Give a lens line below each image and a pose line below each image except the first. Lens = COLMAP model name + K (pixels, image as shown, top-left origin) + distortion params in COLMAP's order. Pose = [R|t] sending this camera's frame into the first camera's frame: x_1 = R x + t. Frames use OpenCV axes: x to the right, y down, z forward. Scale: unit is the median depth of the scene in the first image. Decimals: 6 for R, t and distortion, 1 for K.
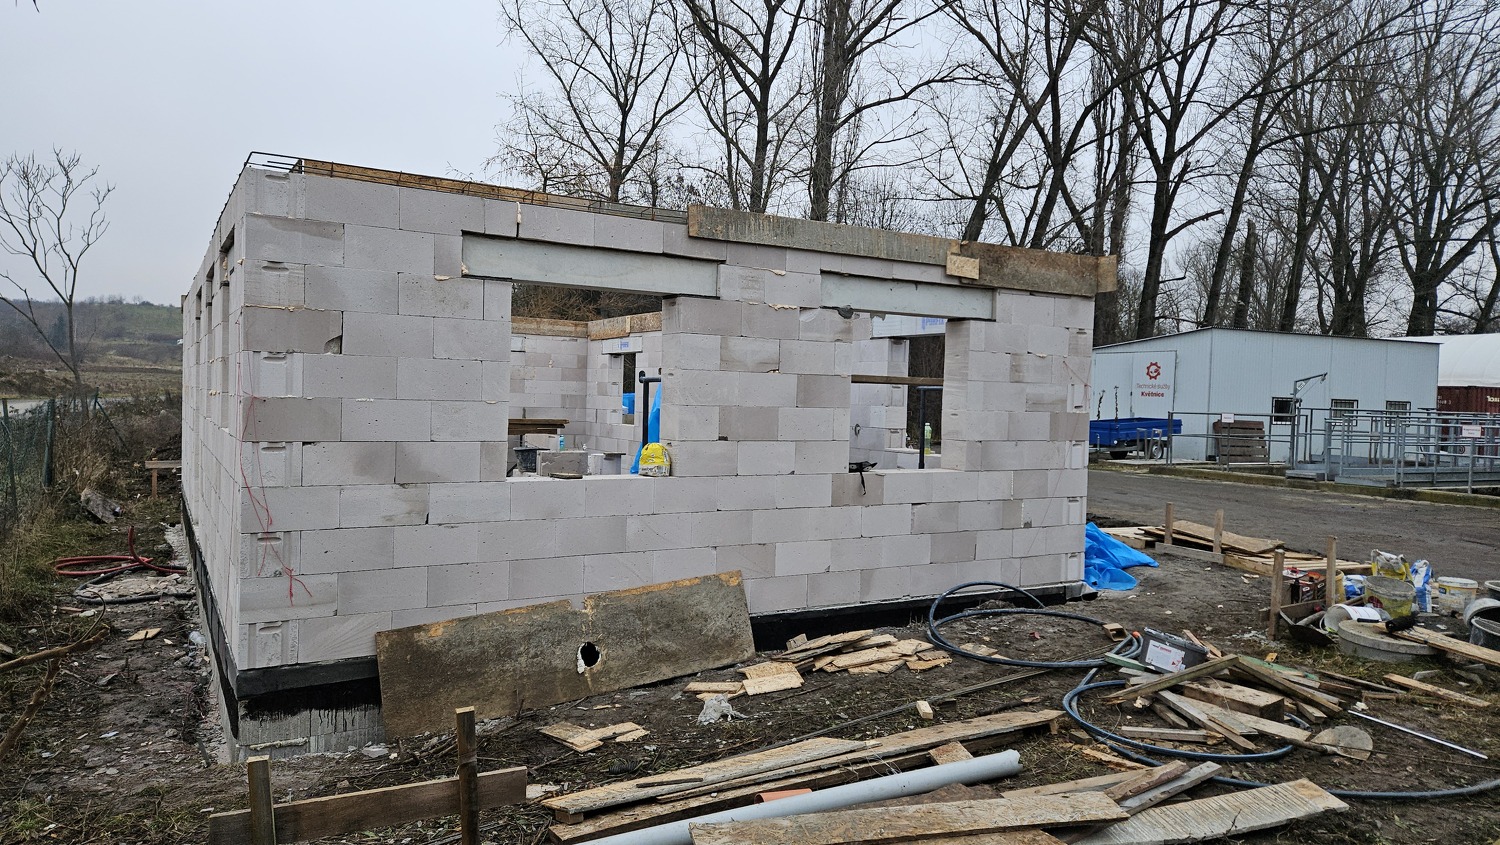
lens RADIAL K [[983.0, 0, 749.0], [0, 983.0, 427.2], [0, 0, 1]] dist [0.080757, -0.065038]
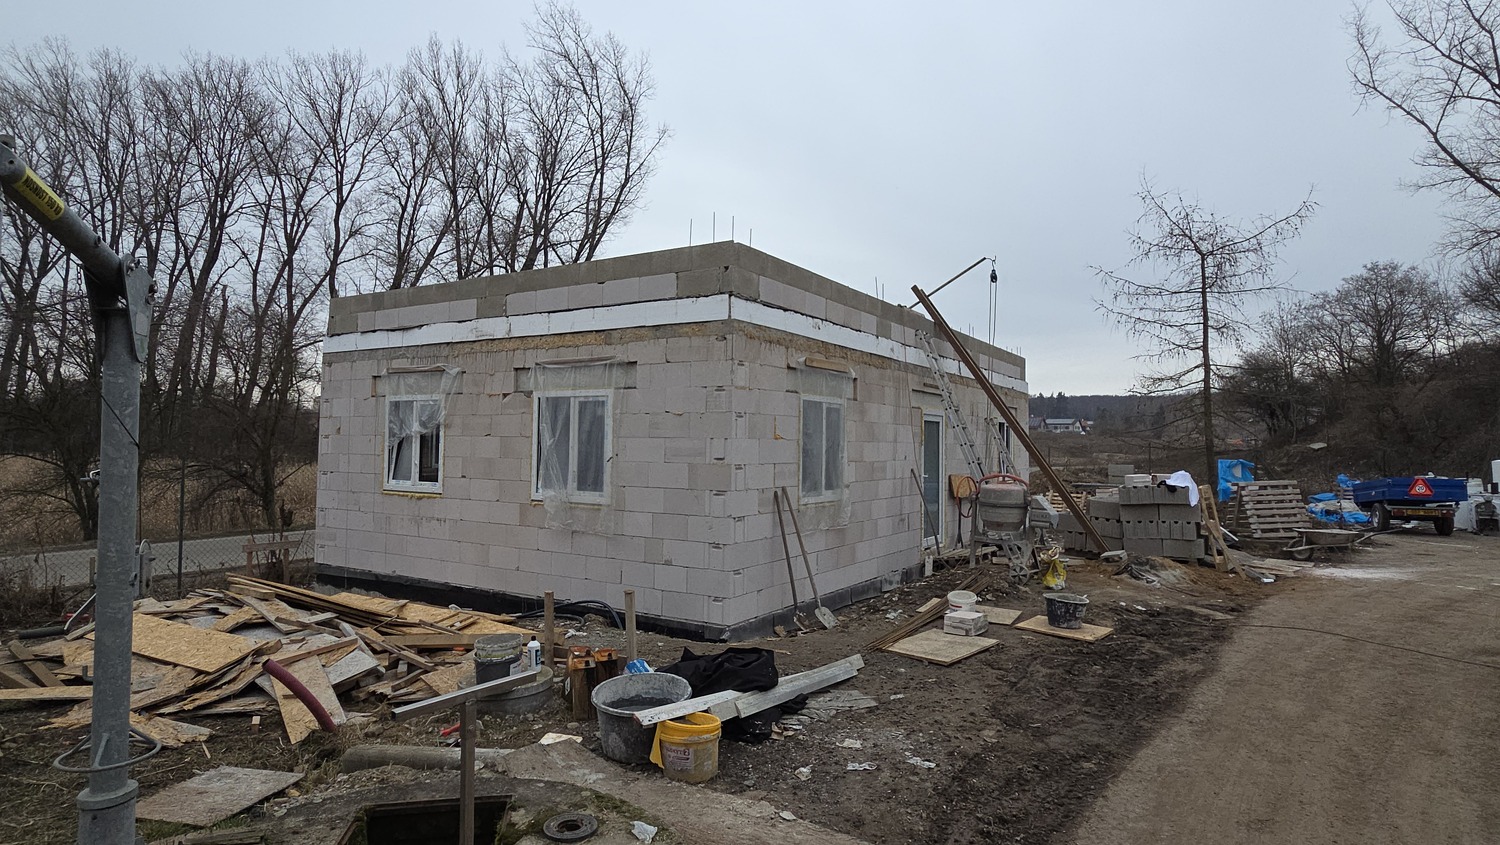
lens RADIAL K [[807.0, 0, 750.0], [0, 807.0, 422.5], [0, 0, 1]] dist [0.001067, 0.000166]
pose [[0.460441, -0.045078, -0.886545, 0.200252], [-0.029092, 0.997407, -0.065825, -0.000474], [0.887214, 0.056099, 0.457936, 0.113226]]
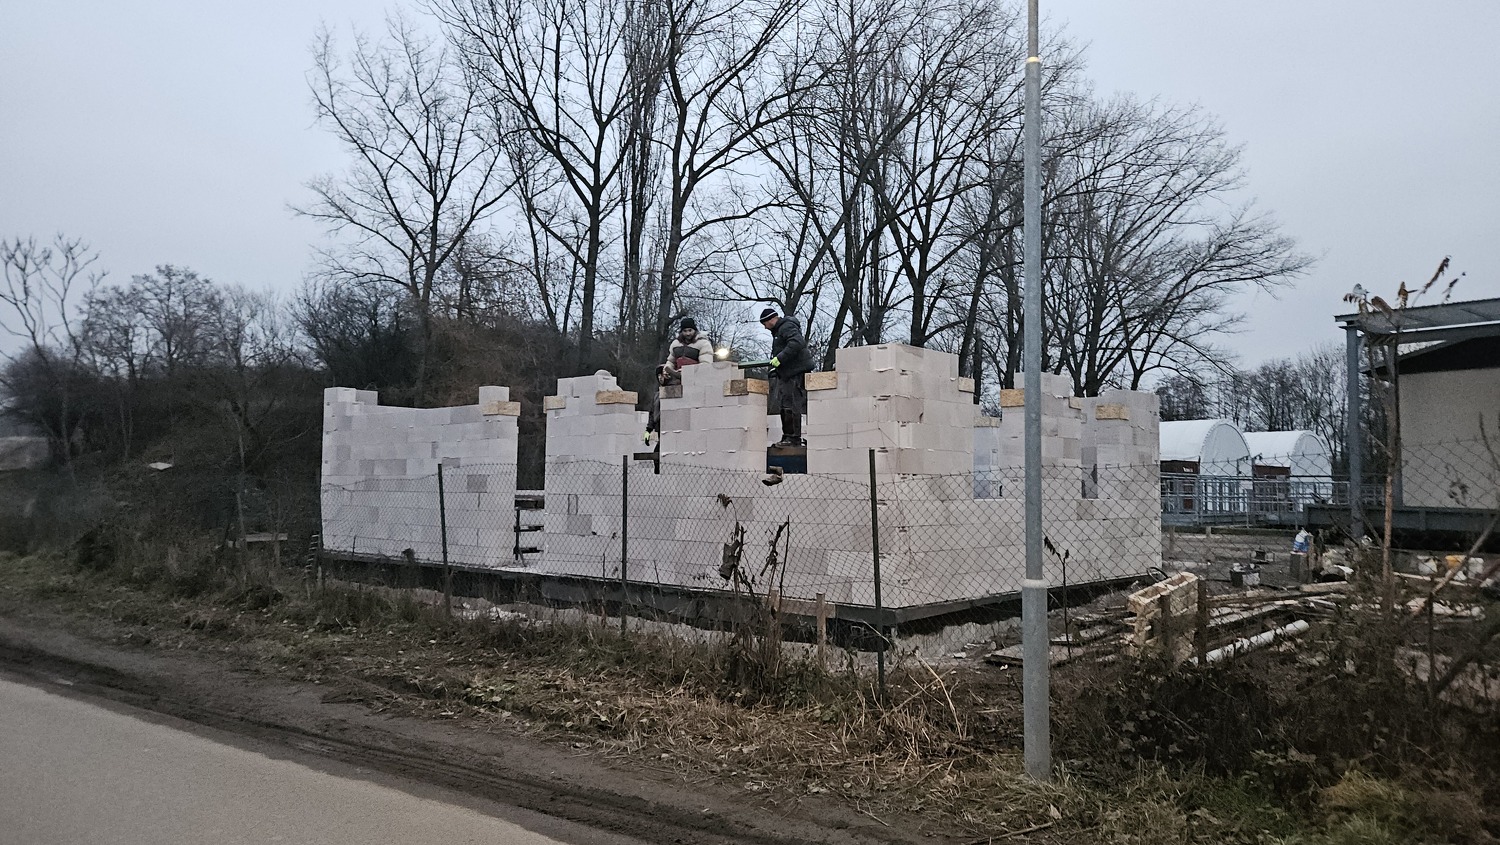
lens RADIAL K [[983.9, 0, 748.7], [0, 983.9, 435.9], [0, 0, 1]] dist [0.077056, -0.059030]
pose [[0.954988, -0.001231, 0.296640, -0.144123], [0.024485, 0.996906, -0.074689, 0.008136], [-0.295631, 0.078590, 0.952064, -0.063437]]
